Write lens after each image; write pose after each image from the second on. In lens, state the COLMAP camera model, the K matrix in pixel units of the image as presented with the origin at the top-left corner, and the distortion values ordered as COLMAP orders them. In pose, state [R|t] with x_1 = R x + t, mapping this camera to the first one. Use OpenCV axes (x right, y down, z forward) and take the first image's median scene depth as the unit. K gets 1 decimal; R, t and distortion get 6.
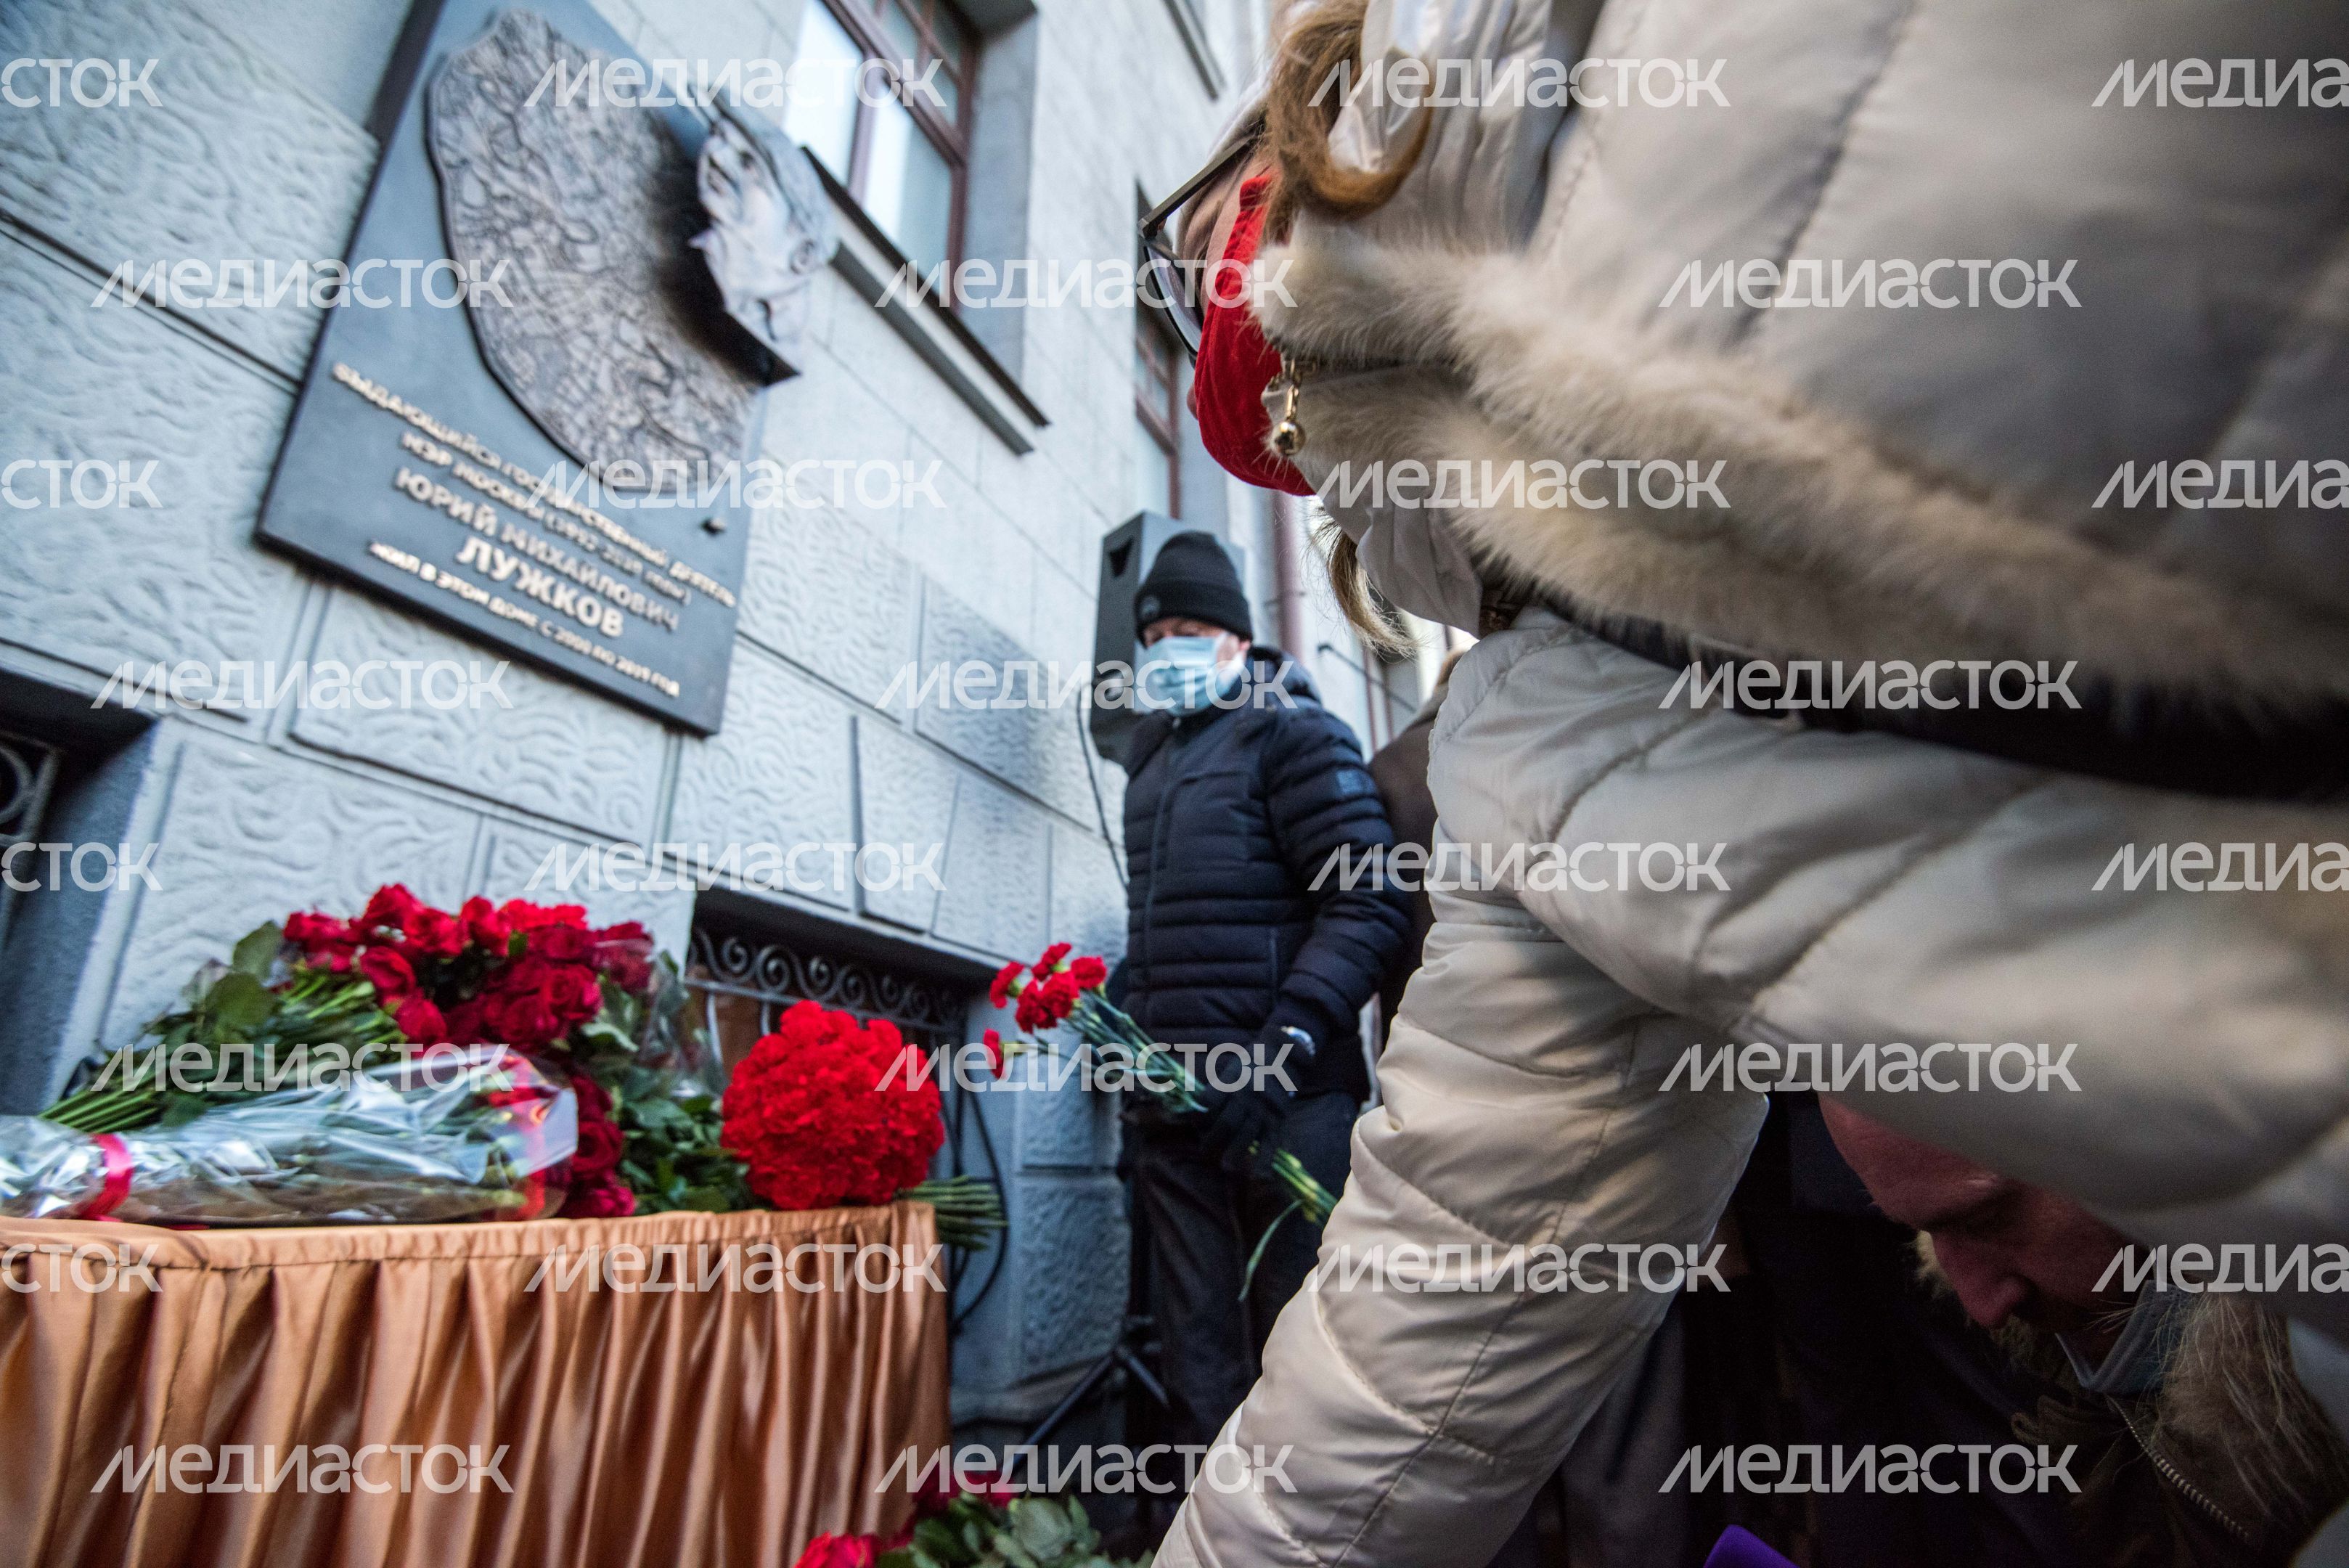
lens RADIAL K [[1092.7, 0, 1179.3], [0, 1092.7, 789.8], [0, 0, 1]] dist [-0.025768, -0.011546]
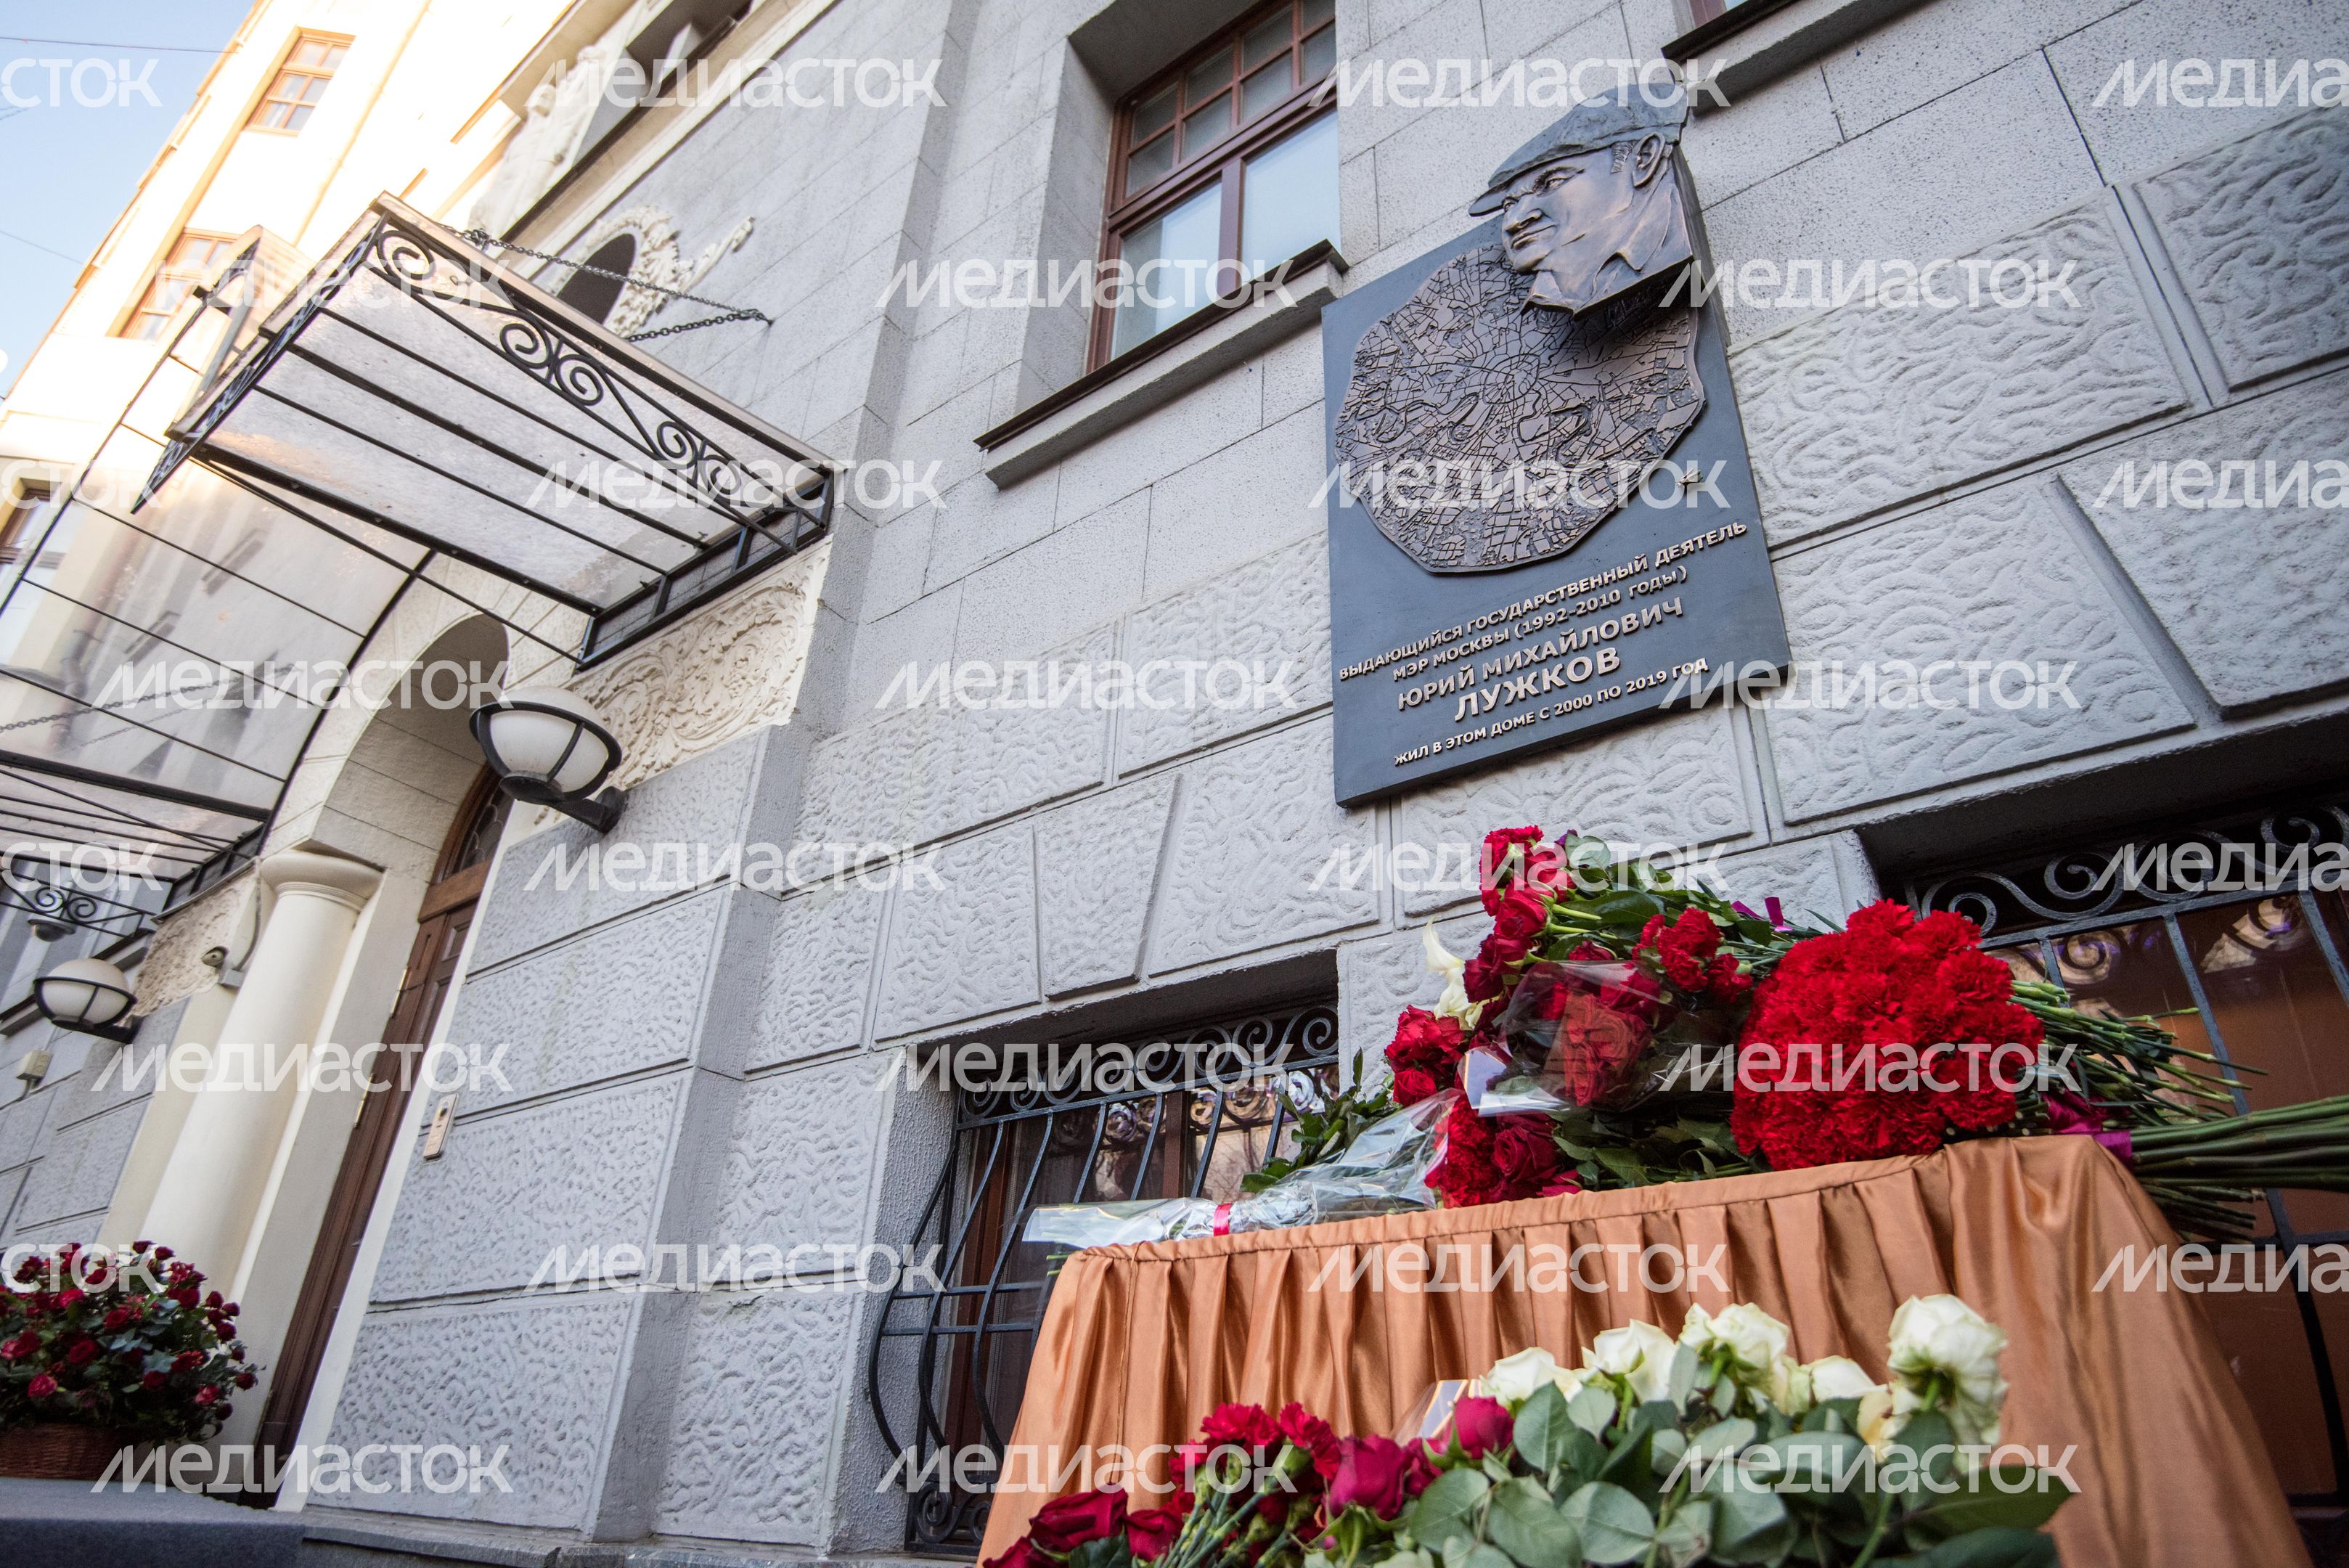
lens RADIAL K [[1276.5, 0, 1168.7], [0, 1276.5, 897.3], [0, 0, 1]] dist [0.004129, -0.022626]
pose [[-0.194136, -0.418016, -0.887454, 0.577121], [0.301102, 0.835604, -0.459461, 0.521637], [0.933621, -0.356412, -0.036355, 0.735411]]
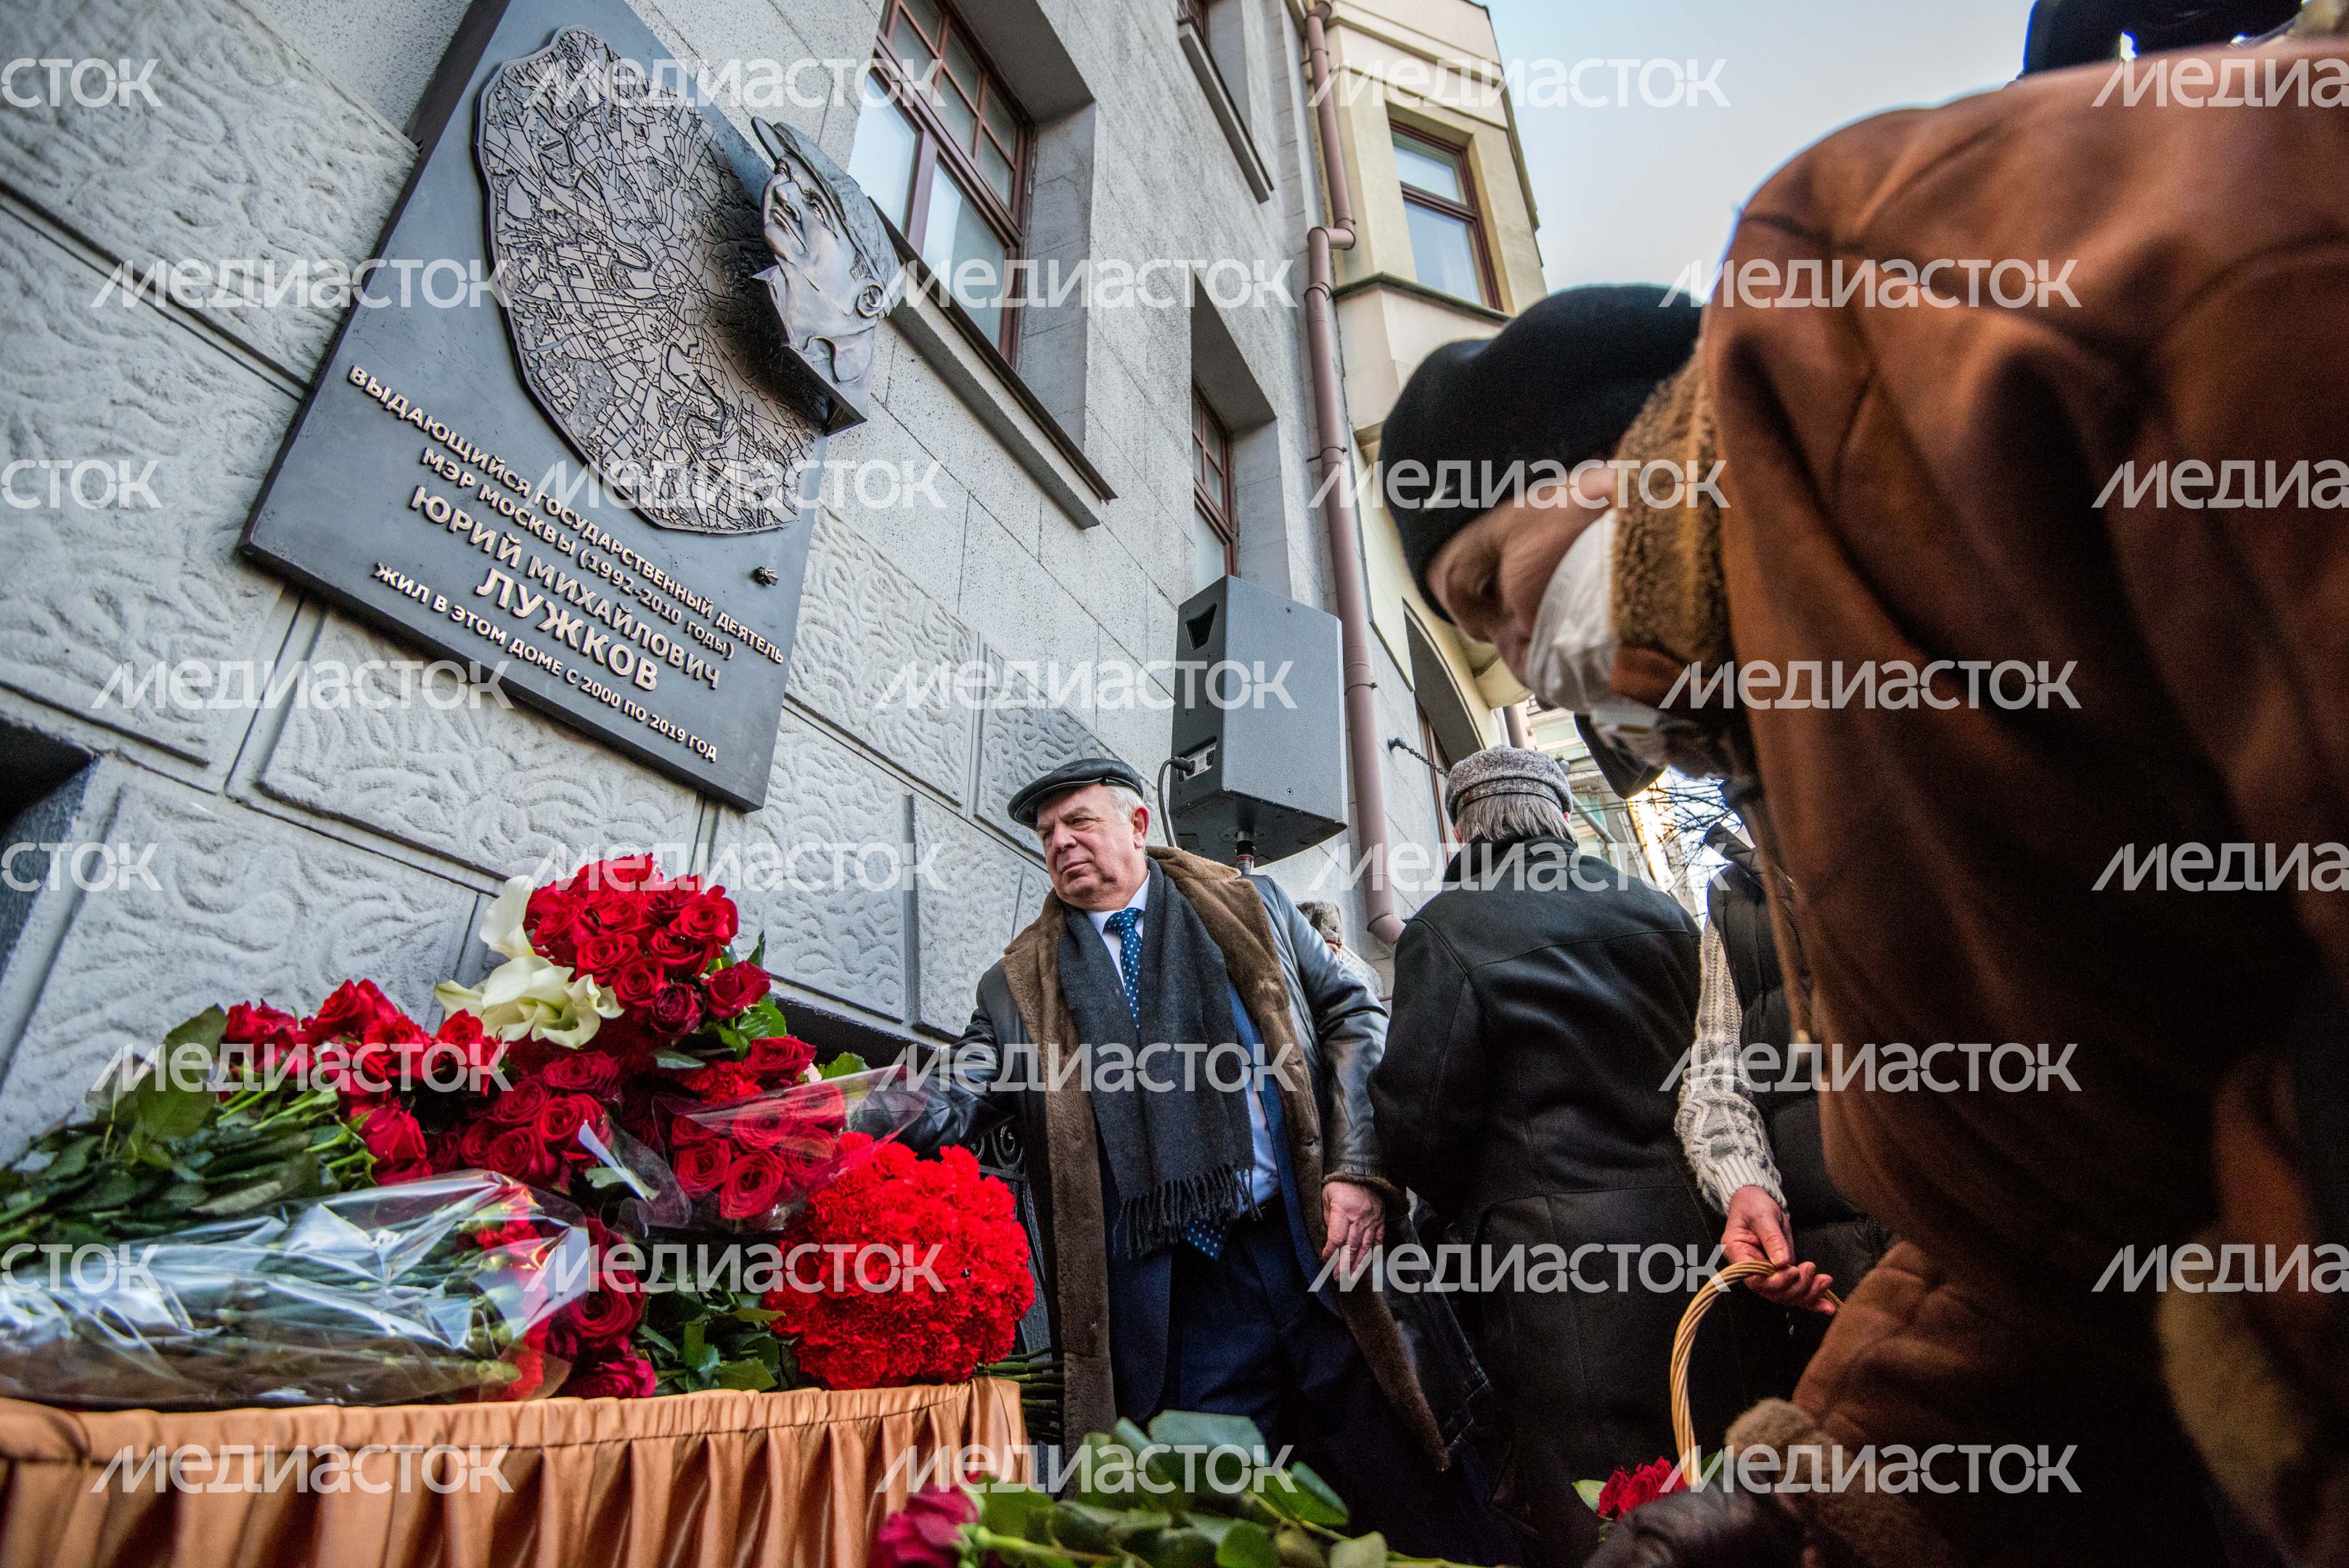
lens RADIAL K [[1169.3, 0, 1261.7], [0, 1169.3, 727.6], [0, 0, 1]] dist [-0.009645, -0.024252]
pose [[0.998893, -0.016233, 0.044157, -0.091689], [0.023245, 0.986308, -0.163268, 0.062179], [-0.040902, 0.164114, 0.985593, 0.086586]]
